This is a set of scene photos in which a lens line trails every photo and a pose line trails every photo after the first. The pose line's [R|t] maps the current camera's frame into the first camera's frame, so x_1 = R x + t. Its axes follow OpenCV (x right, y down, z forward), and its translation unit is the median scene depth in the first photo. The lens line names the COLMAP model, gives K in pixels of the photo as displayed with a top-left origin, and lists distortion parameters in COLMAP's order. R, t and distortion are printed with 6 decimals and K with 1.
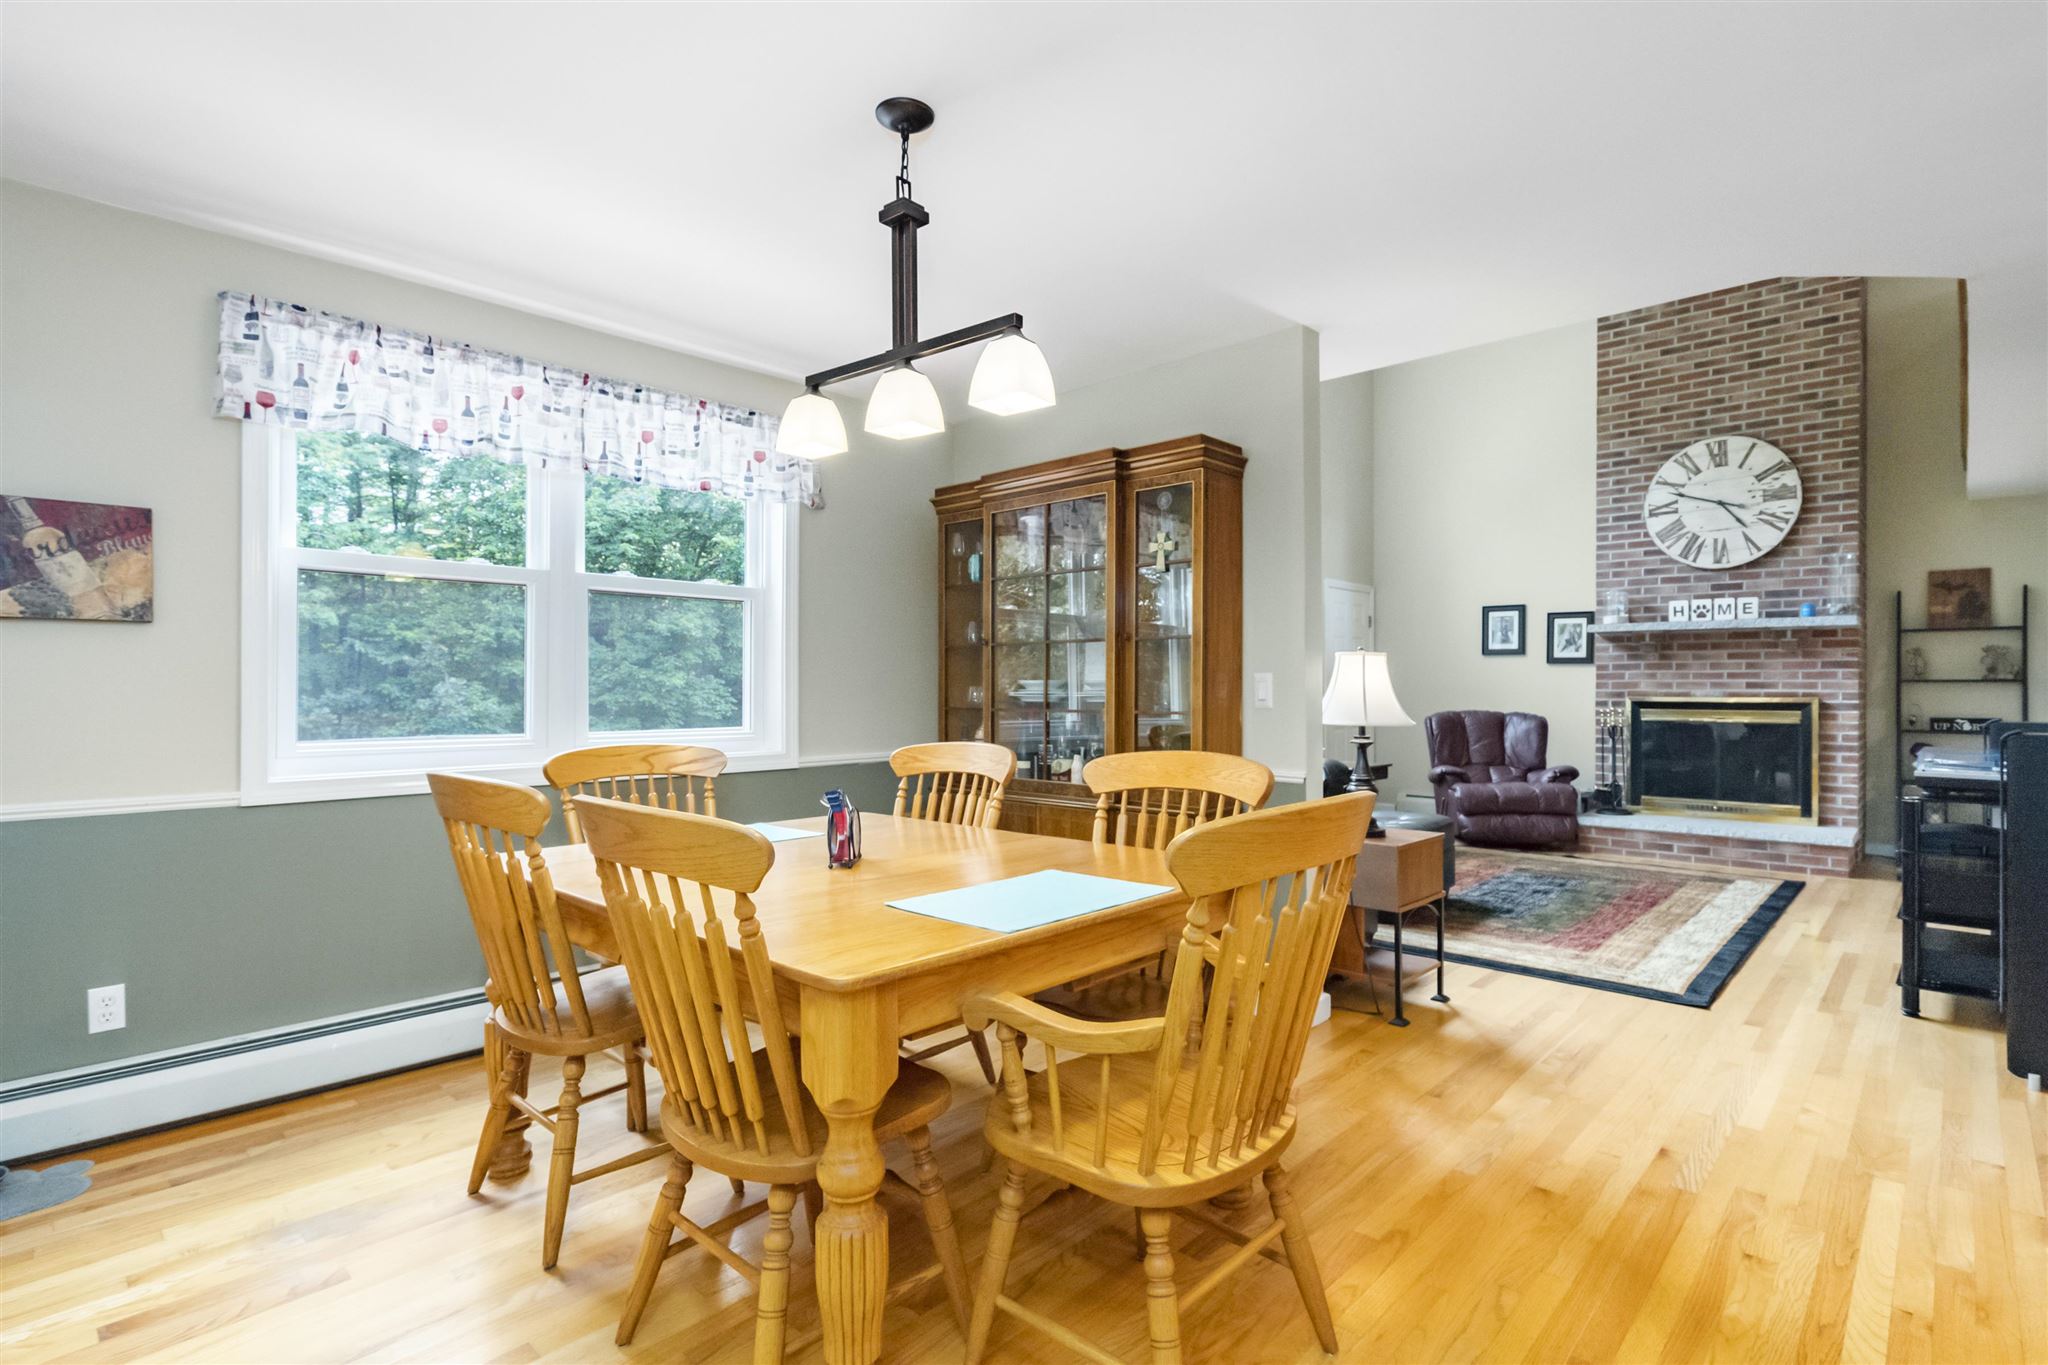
lens RADIAL K [[992.0, 0, 1022.6], [0, 992.0, 687.6], [0, 0, 1]] dist [-0.007903, 0.000393]
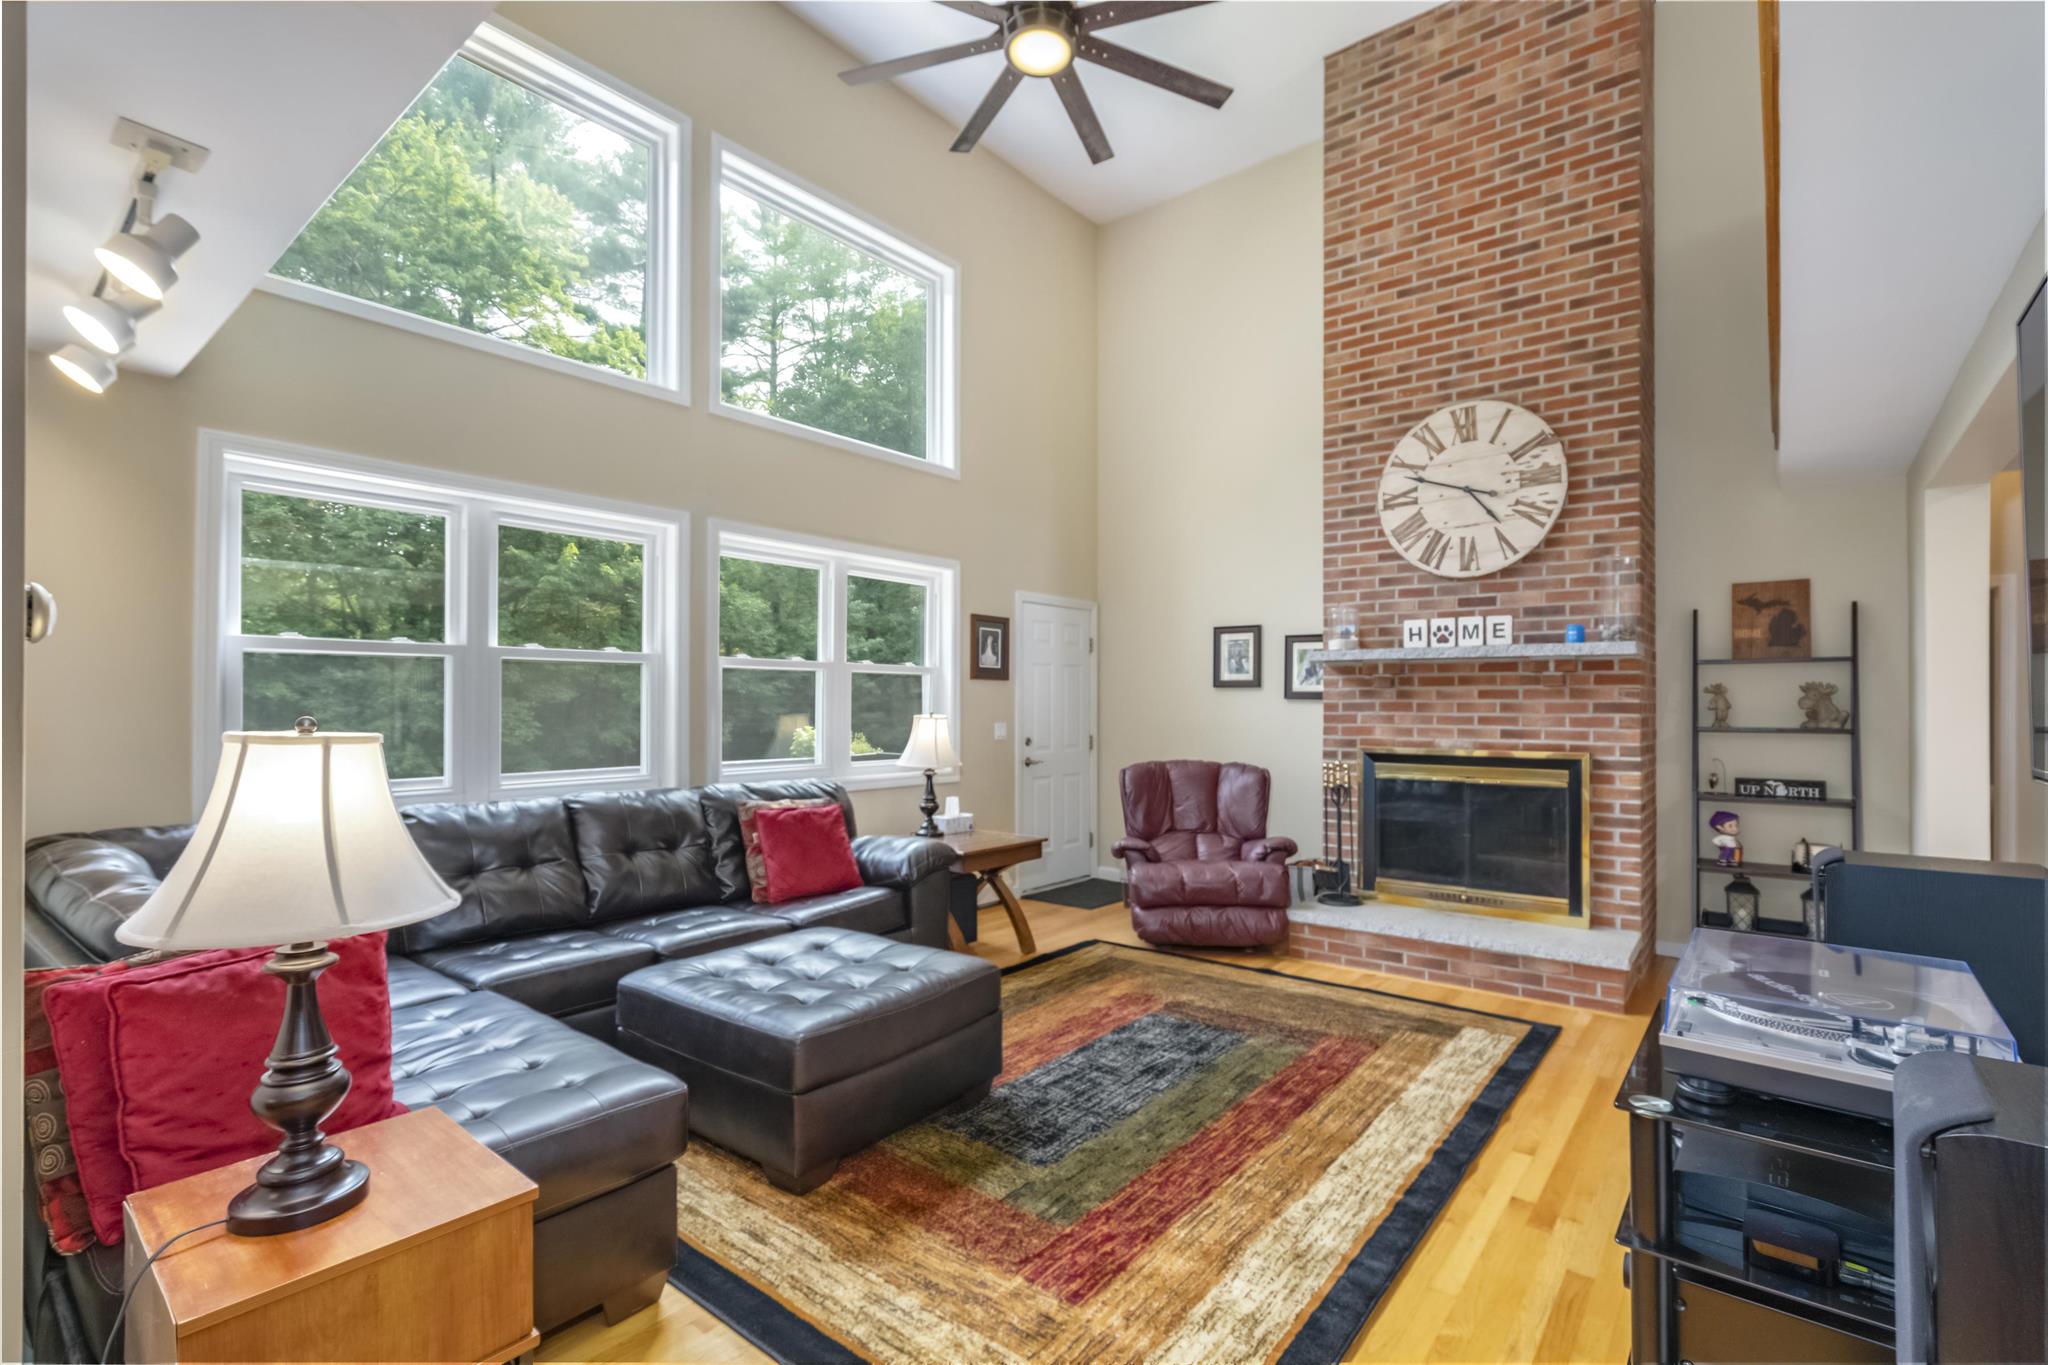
lens RADIAL K [[942.0, 0, 1002.4], [0, 942.0, 693.4], [0, 0, 1]] dist [-0.008775, 0.004088]
pose [[0.997490, 0.001619, 0.070794, 0.301079], [-0.000796, 0.999932, -0.011652, -0.023701], [-0.070808, 0.011566, 0.997423, 0.313010]]
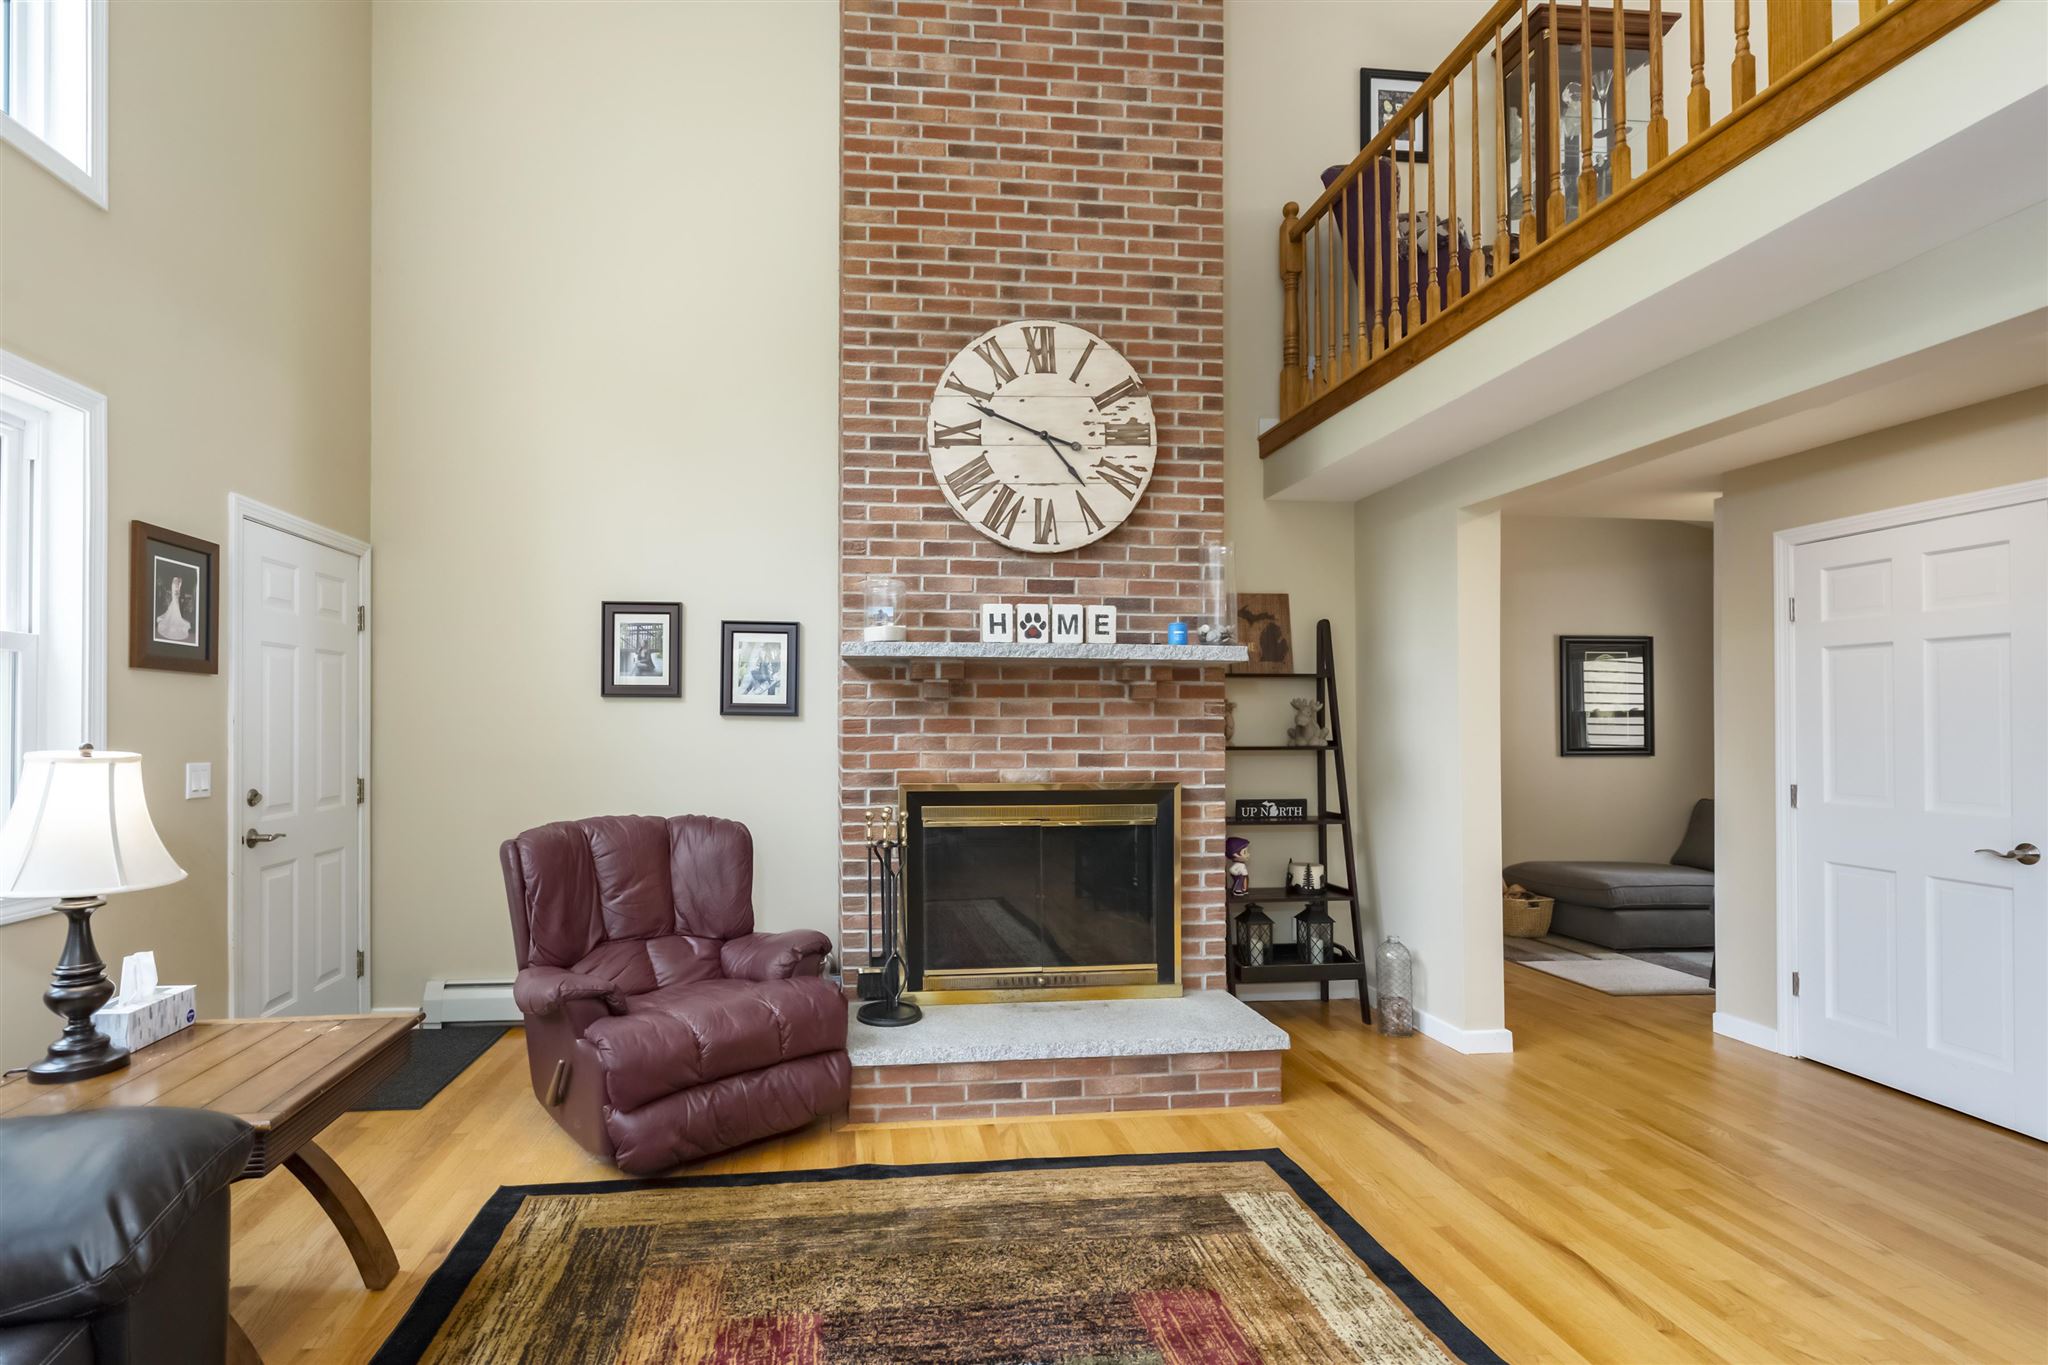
lens RADIAL K [[992.0, 0, 950.9], [0, 992.0, 716.6], [0, 0, 1]] dist [-0.007903, 0.000393]
pose [[0.644463, 0.004509, 0.764622, 0.238104], [0.001380, 0.999974, -0.007060, -0.023217], [-0.764634, 0.005605, 0.644440, 0.671396]]
